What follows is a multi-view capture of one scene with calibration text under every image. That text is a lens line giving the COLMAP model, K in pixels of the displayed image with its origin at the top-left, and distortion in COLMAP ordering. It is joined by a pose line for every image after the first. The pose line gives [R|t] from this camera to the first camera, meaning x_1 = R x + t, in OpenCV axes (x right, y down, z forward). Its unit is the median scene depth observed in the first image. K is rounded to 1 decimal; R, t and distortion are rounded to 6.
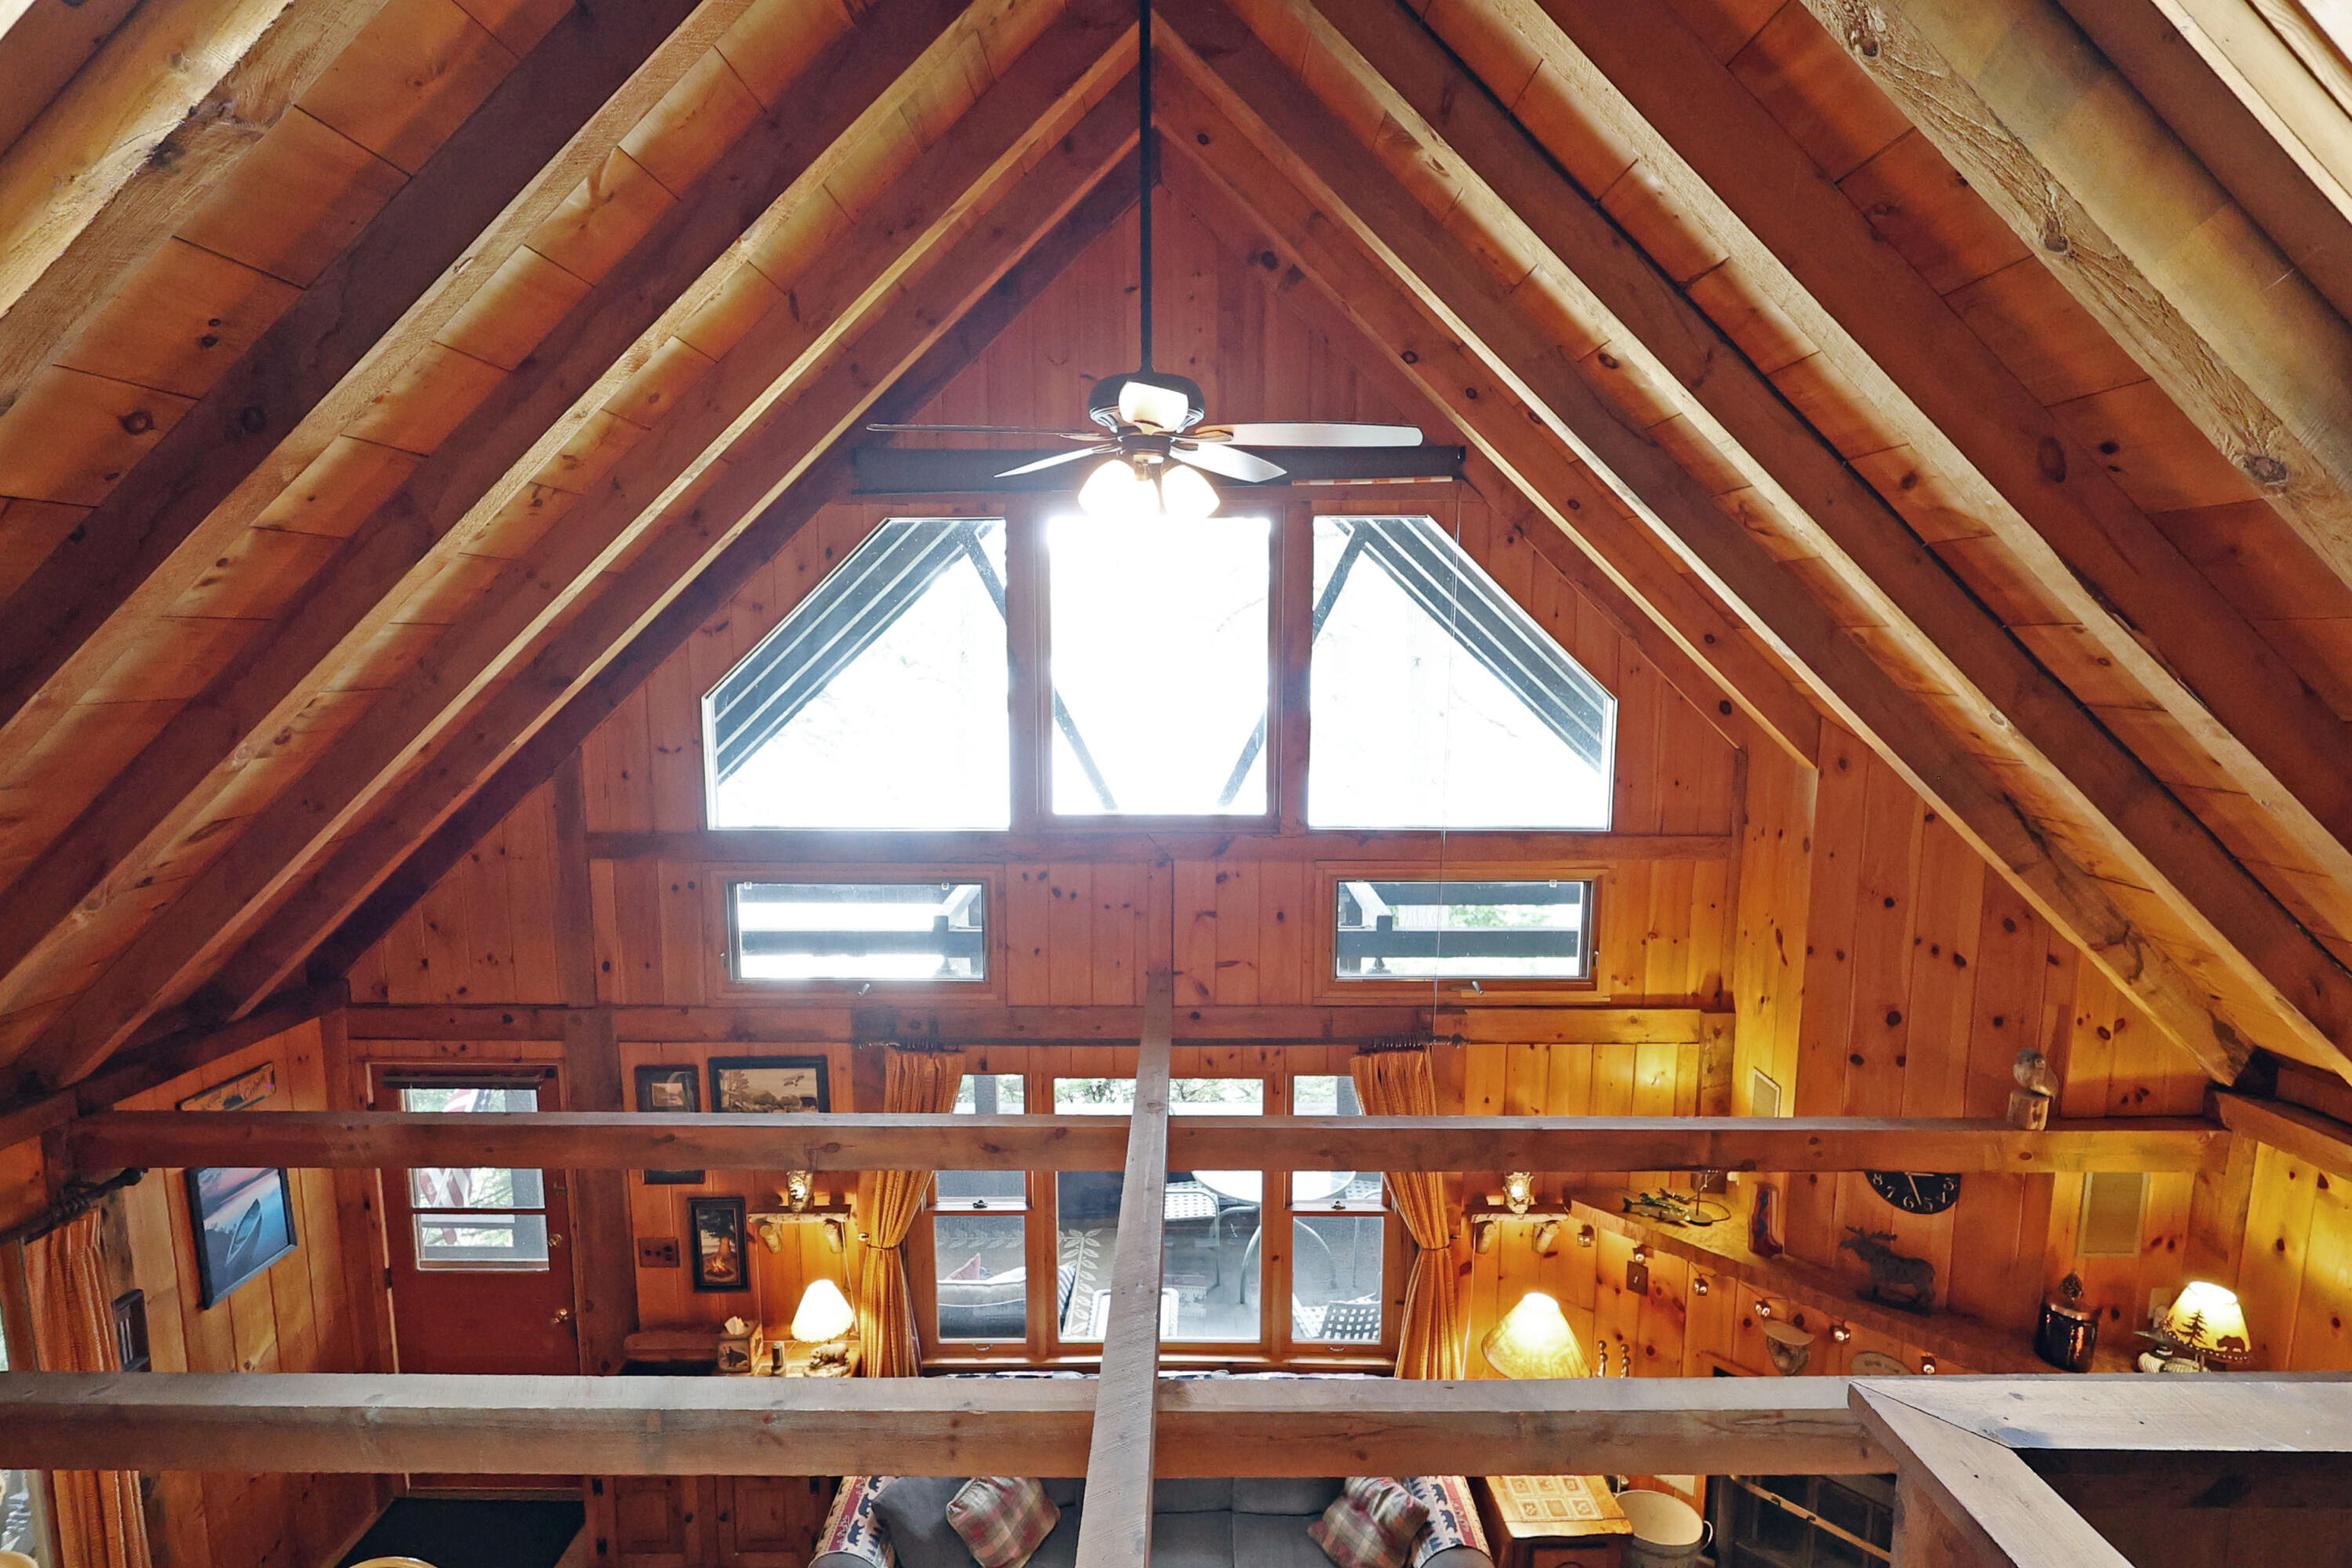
lens RADIAL K [[1084.8, 0, 1167.2], [0, 1084.8, 779.0], [0, 0, 1]] dist [-0.002734, -0.000293]
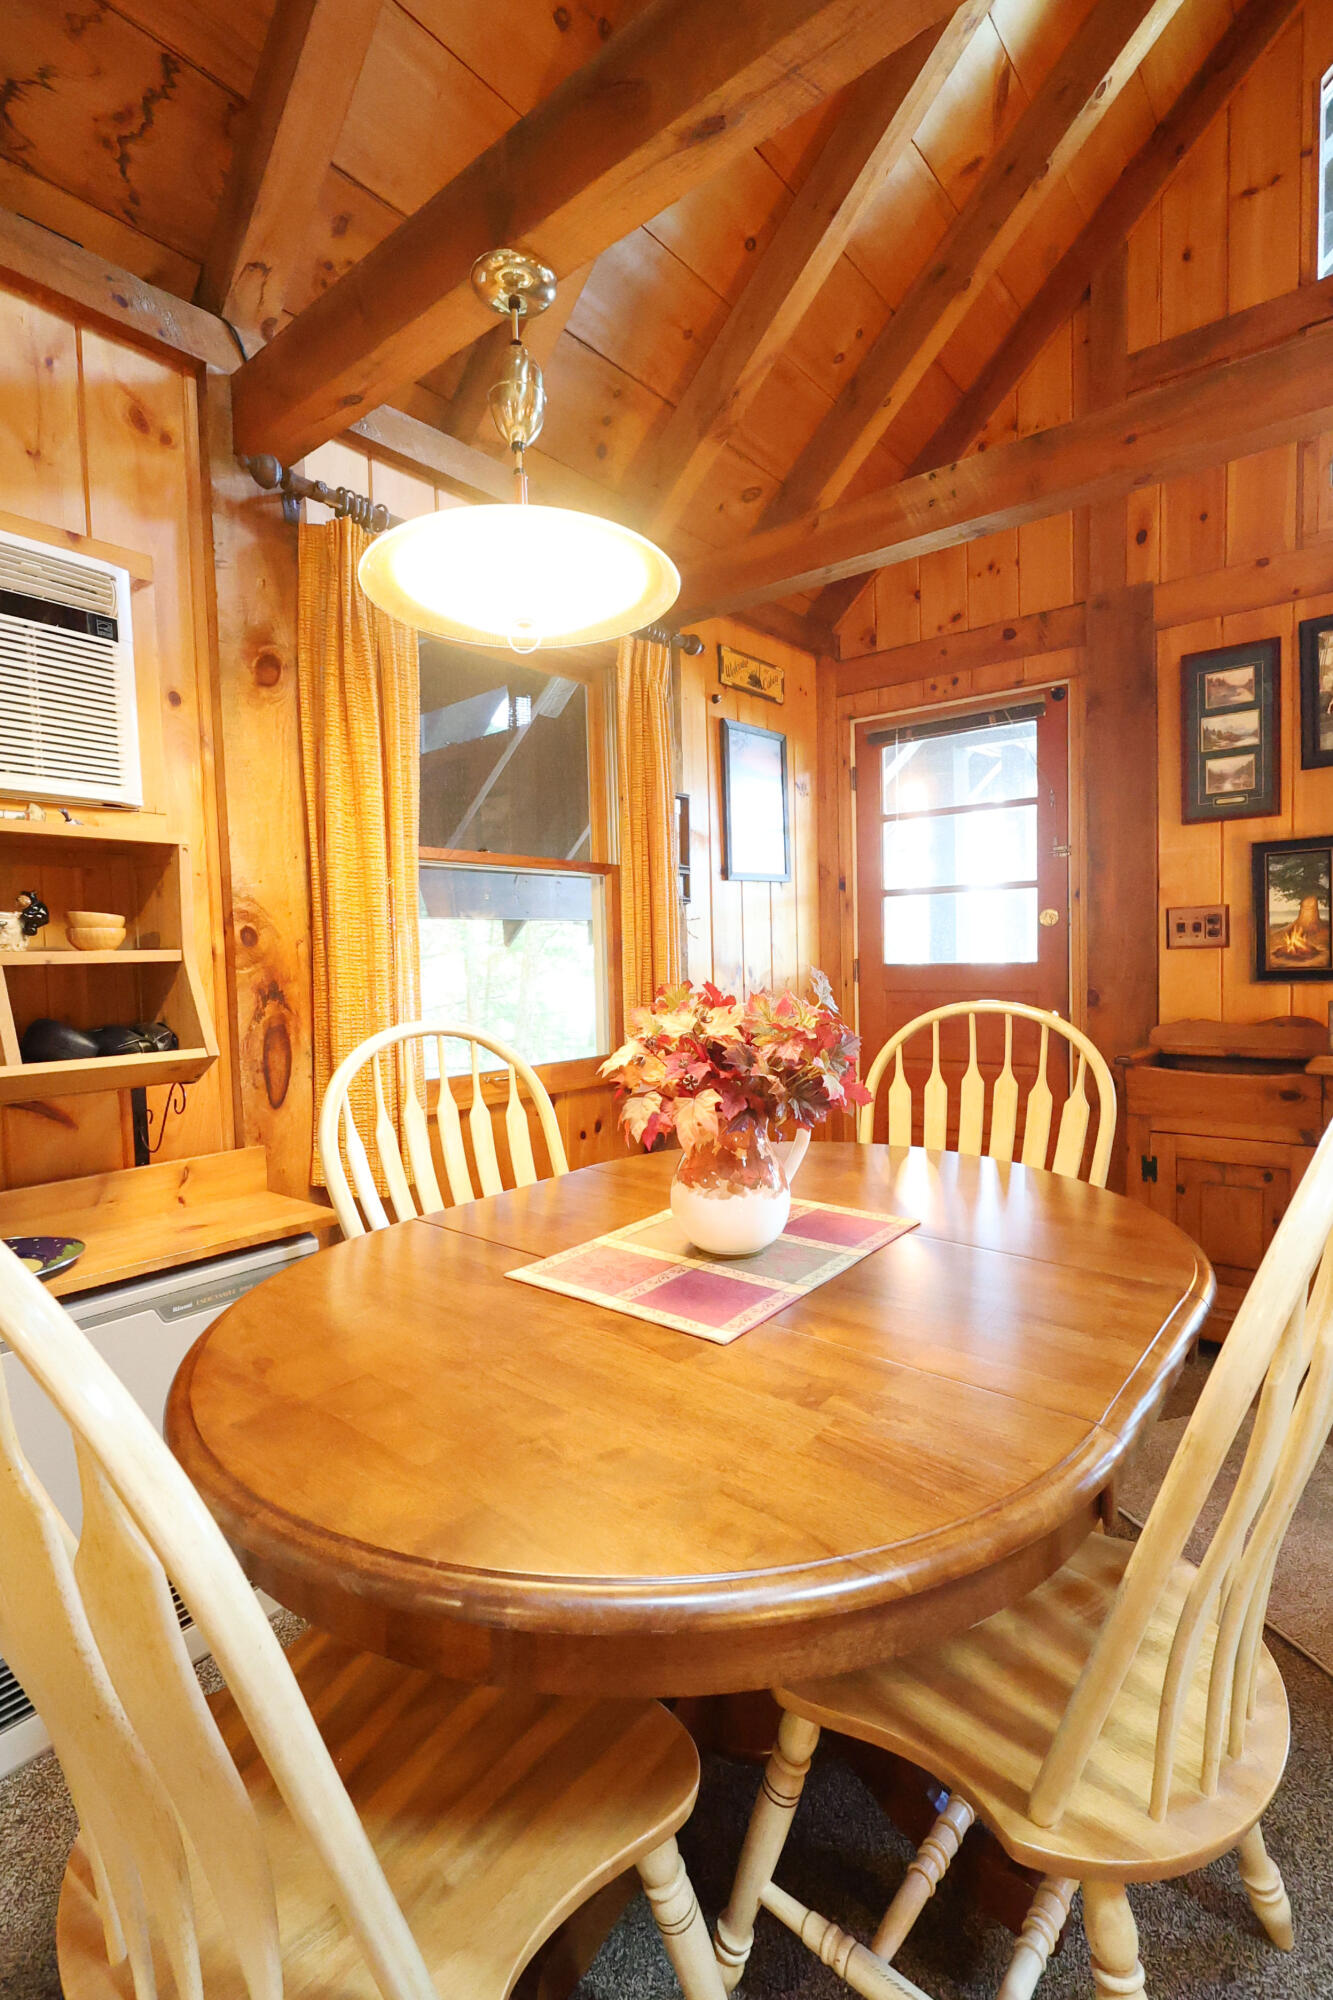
lens RADIAL K [[922.5, 0, 668.7], [0, 922.5, 1001.2], [0, 0, 1]] dist [-0.002734, -0.000293]
pose [[0.785516, 0.007278, -0.618799, -0.369820], [-0.047398, 0.997701, -0.048433, 0.541688], [0.617024, 0.067375, 0.784055, 0.299700]]
